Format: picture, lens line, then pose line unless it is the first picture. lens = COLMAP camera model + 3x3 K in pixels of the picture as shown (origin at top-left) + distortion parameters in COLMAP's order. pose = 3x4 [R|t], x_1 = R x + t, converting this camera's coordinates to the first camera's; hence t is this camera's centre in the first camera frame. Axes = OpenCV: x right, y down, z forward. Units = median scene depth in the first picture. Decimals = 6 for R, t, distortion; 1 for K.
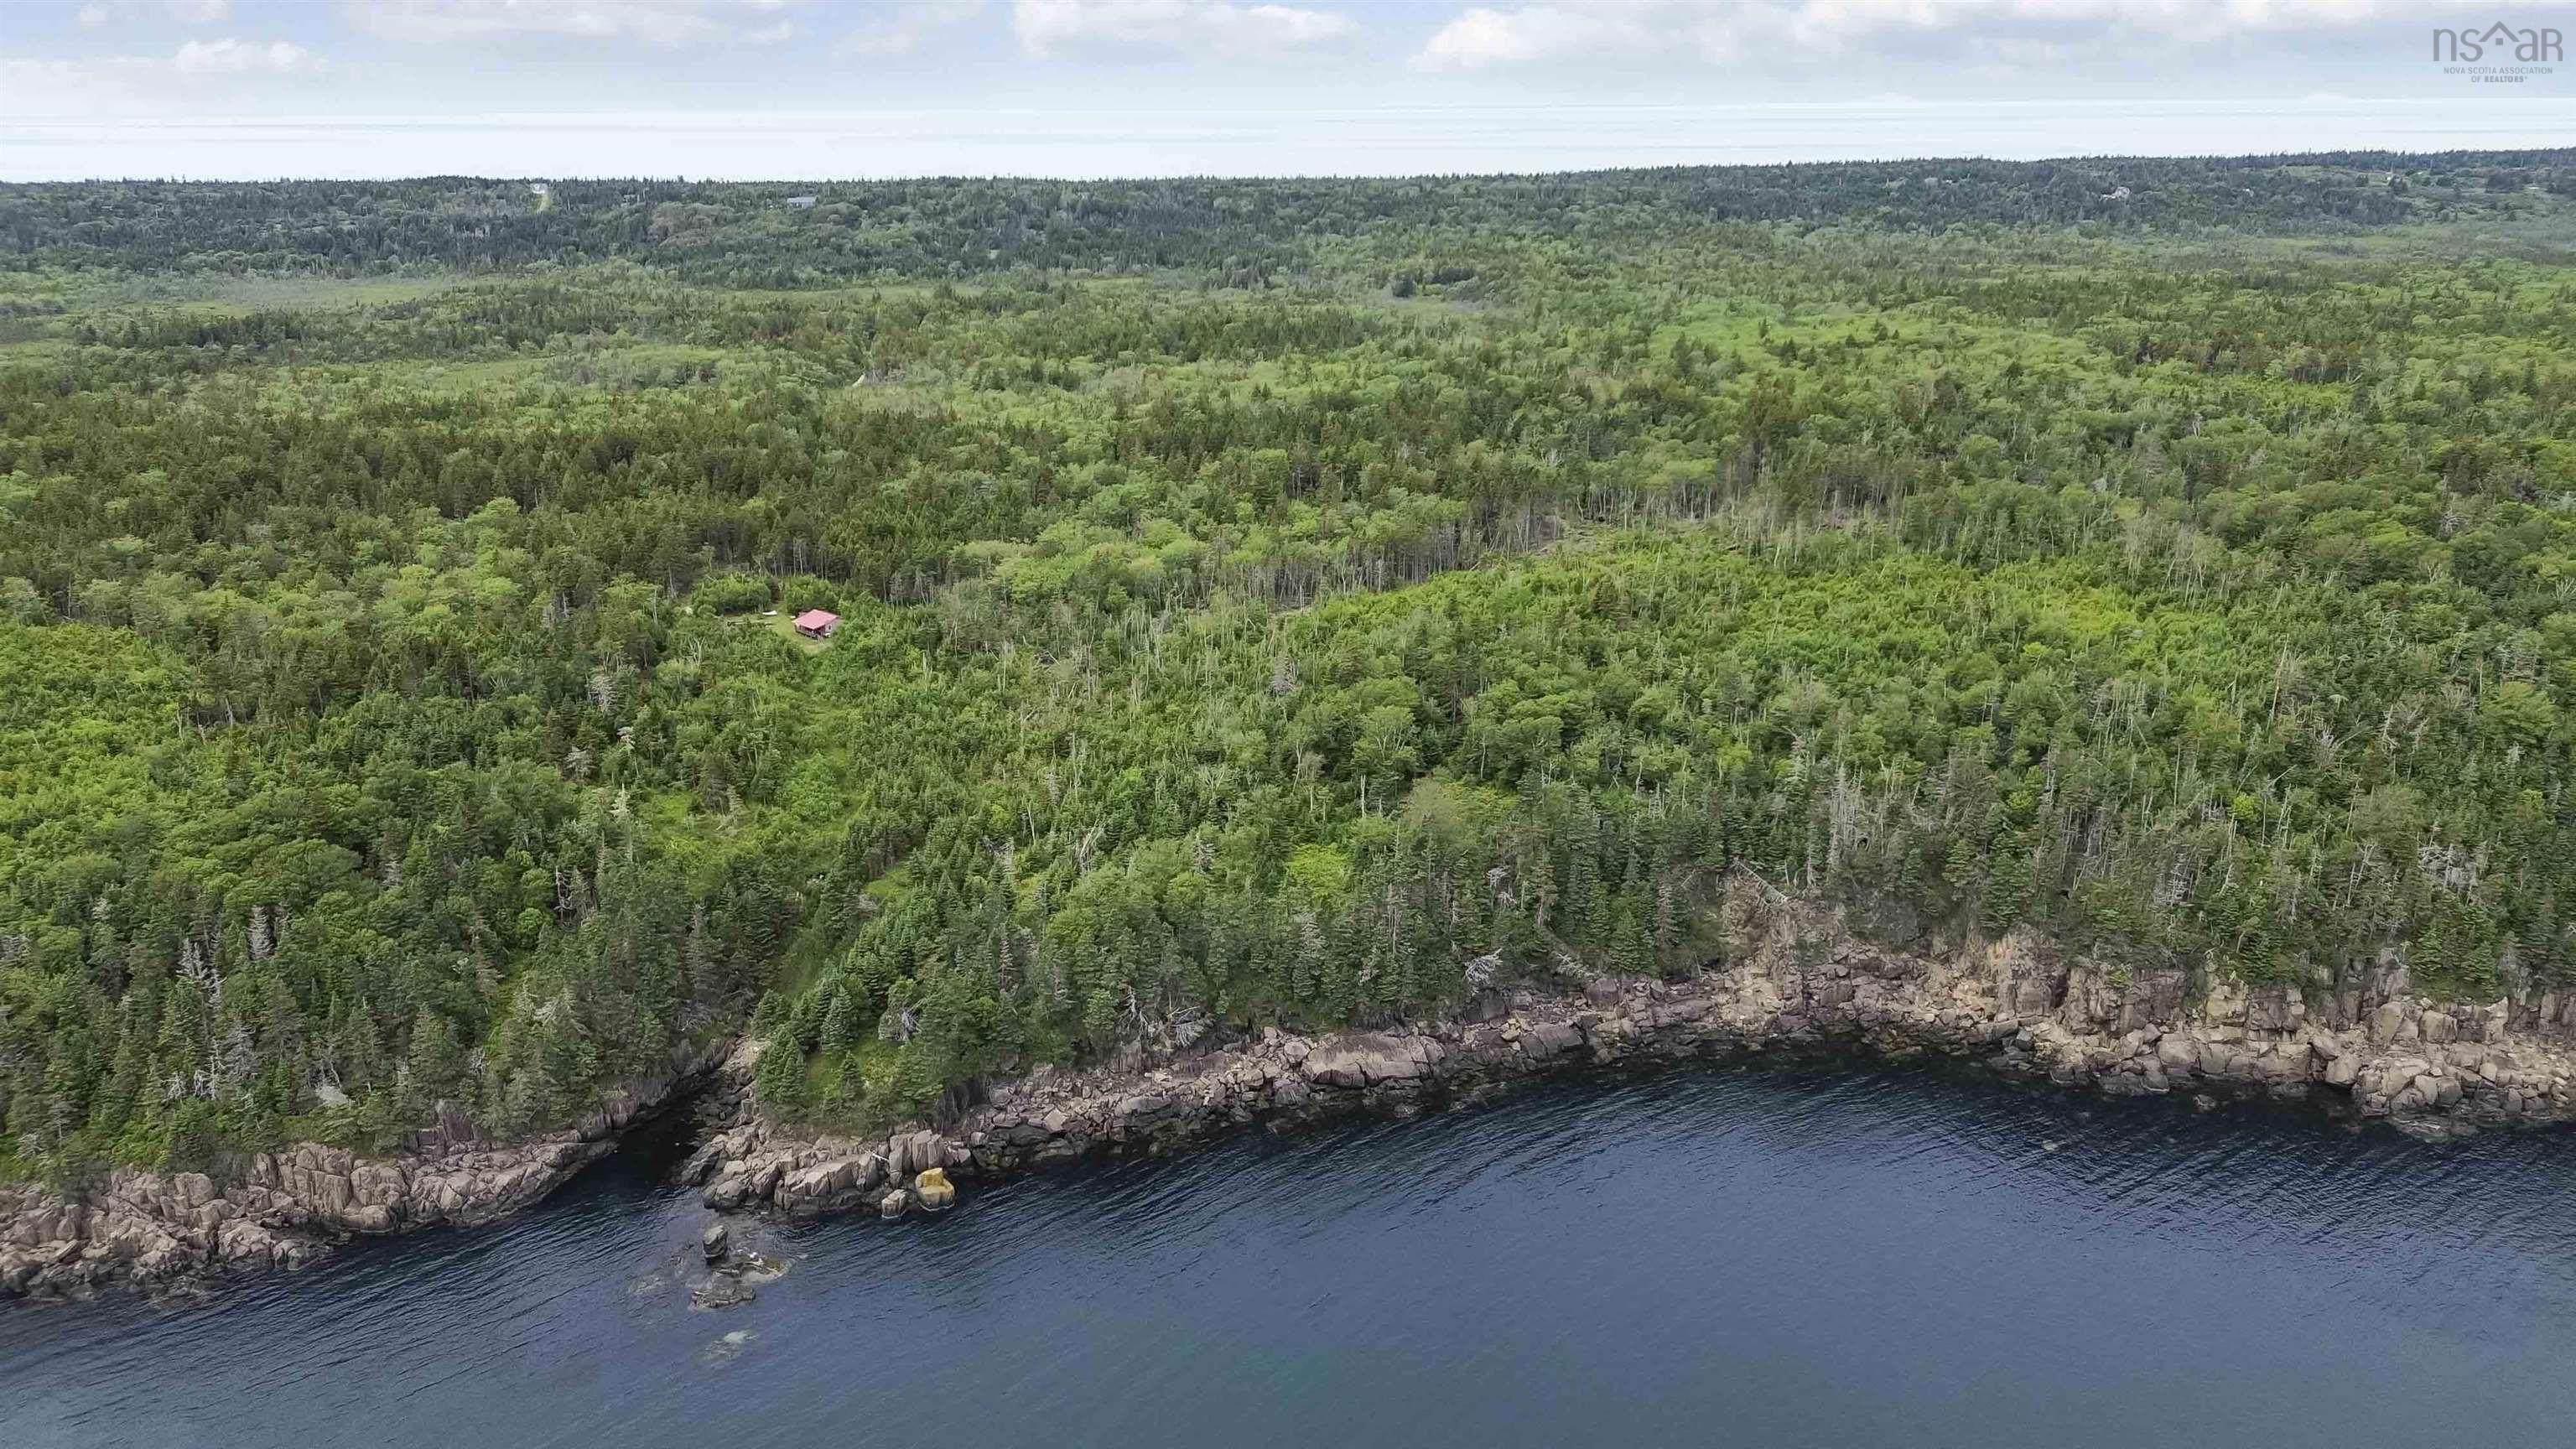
lens RADIAL K [[1841.3, 0, 1284.8], [0, 1841.3, 708.0], [0, 0, 1]] dist [0.090120, -0.111213]
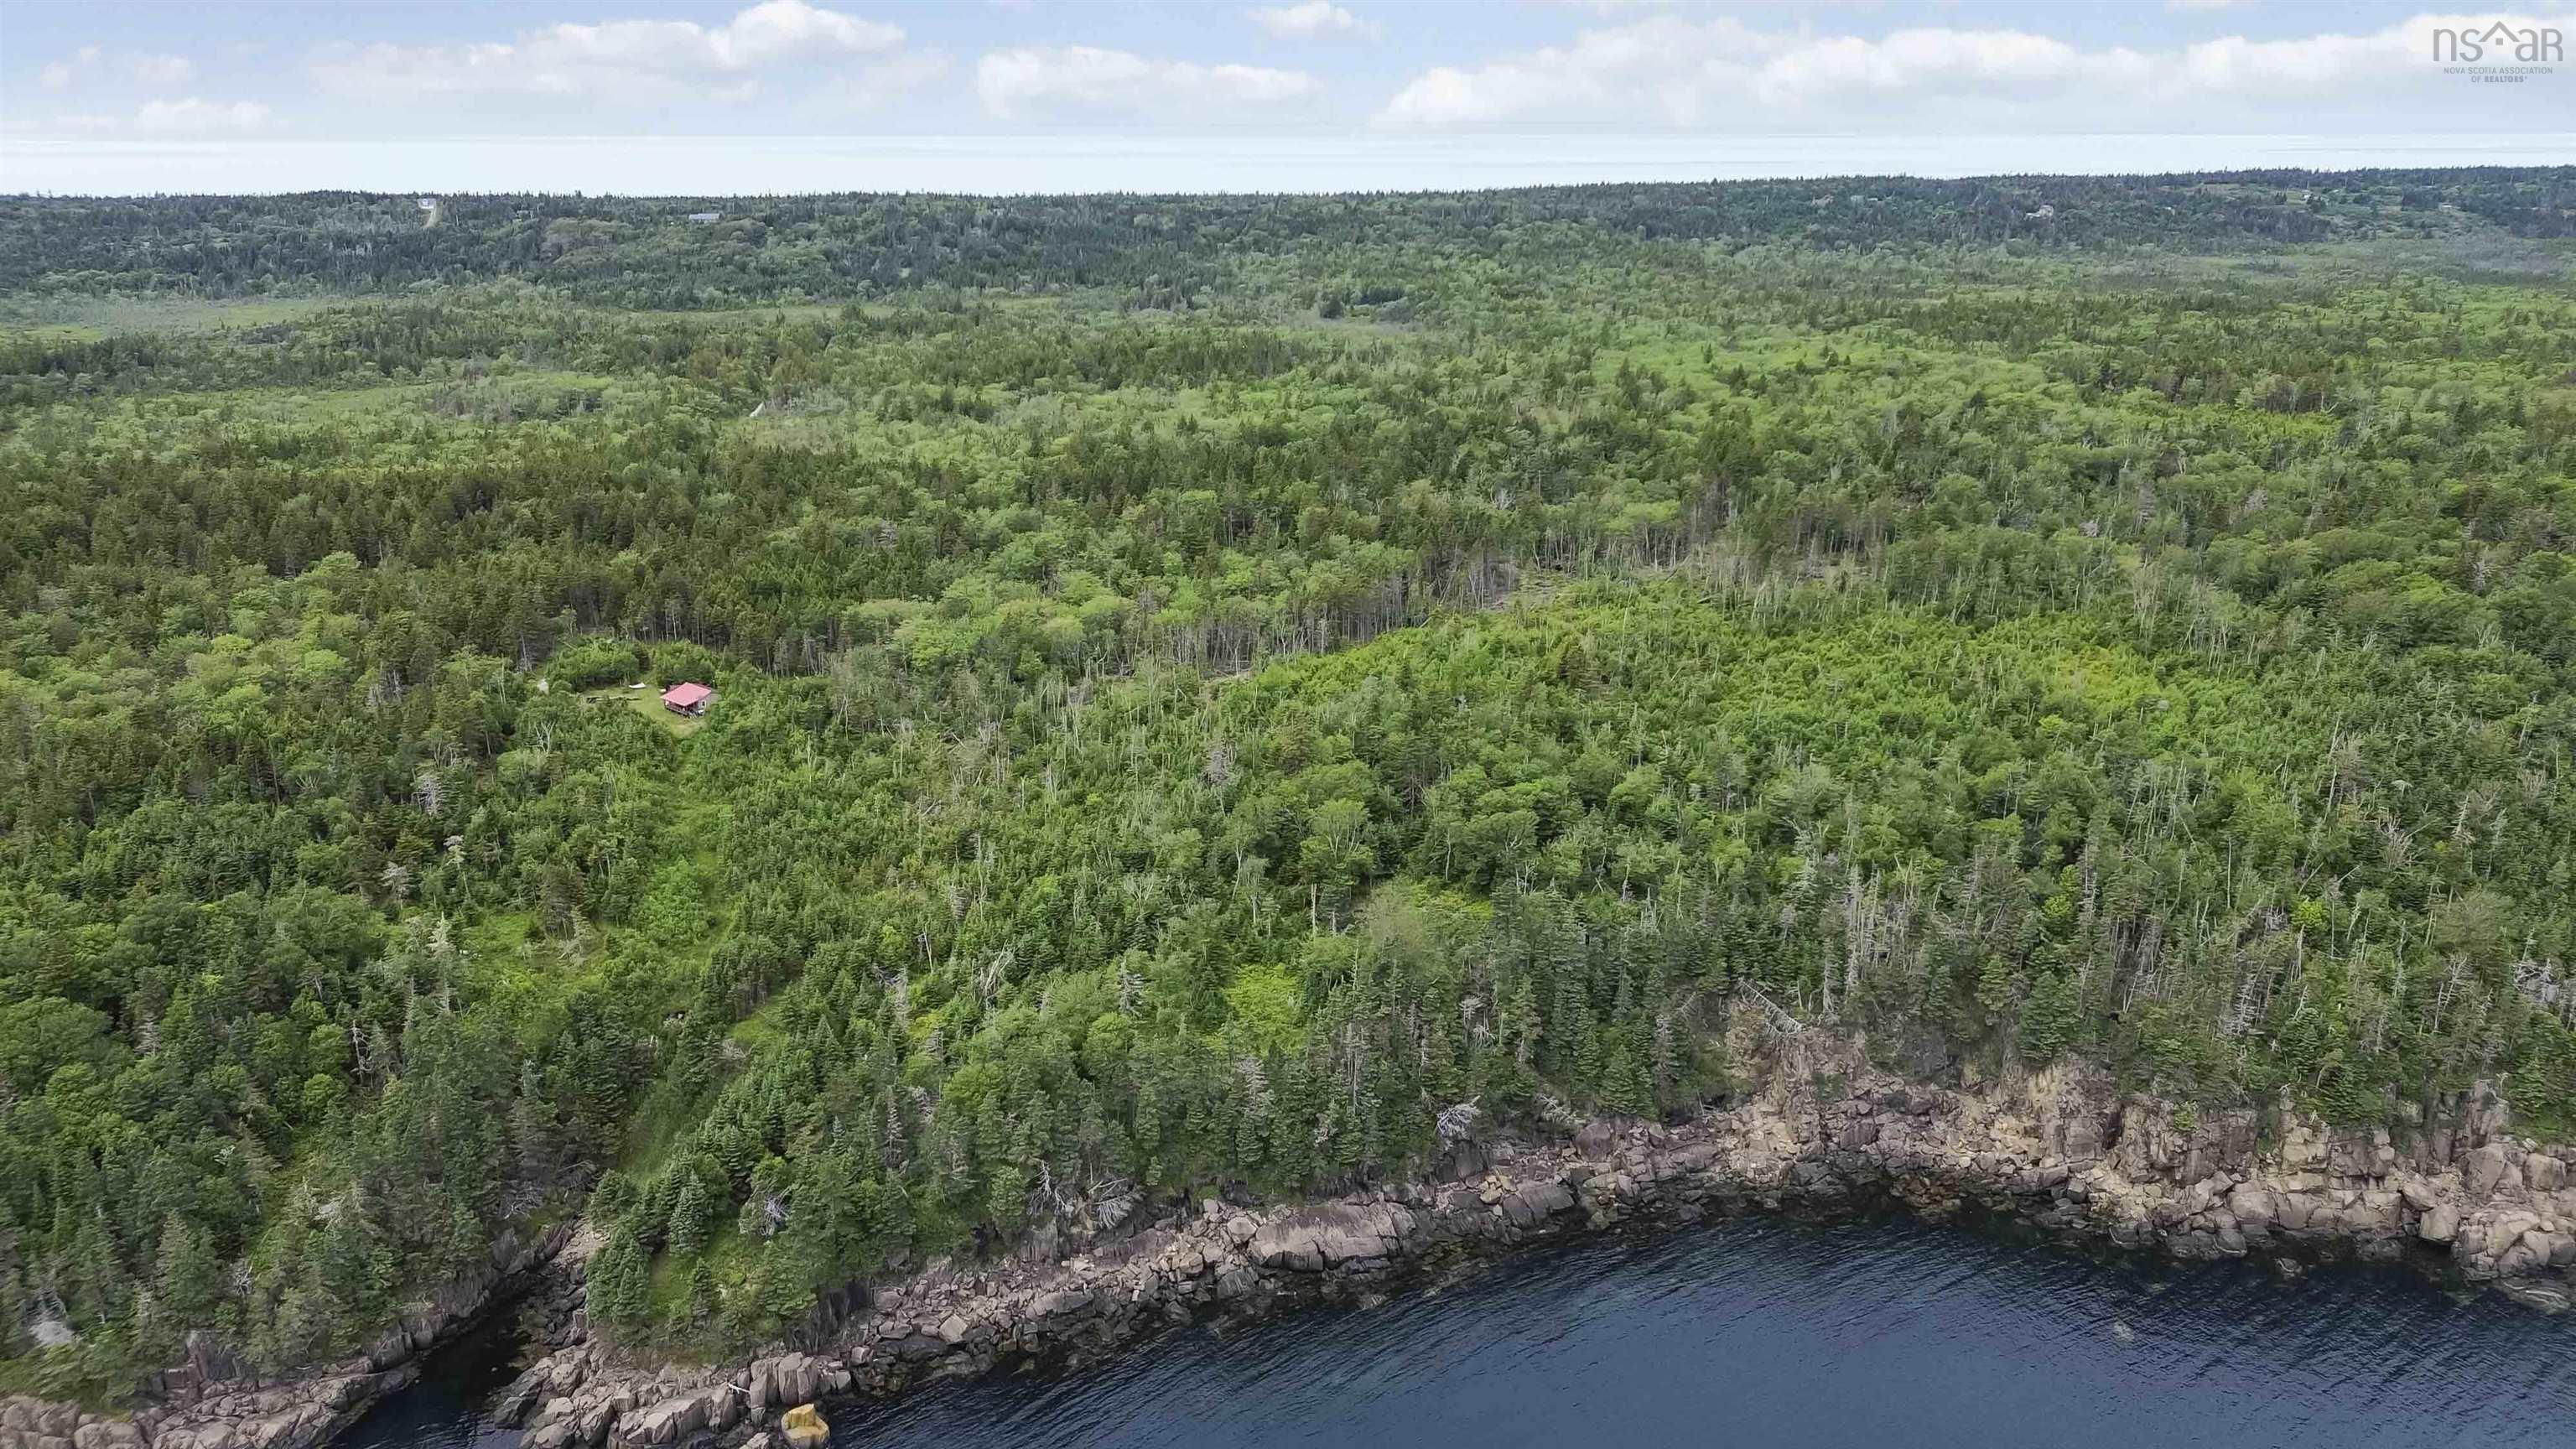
lens RADIAL K [[1837.4, 0, 1284.4], [0, 1837.4, 704.8], [0, 0, 1]] dist [0.081711, -0.091464]
pose [[0.999131, -0.009740, 0.040516, -0.004628], [0.010080, 0.999916, -0.008202, -0.034709], [-0.040433, 0.008603, 0.999145, 0.110230]]
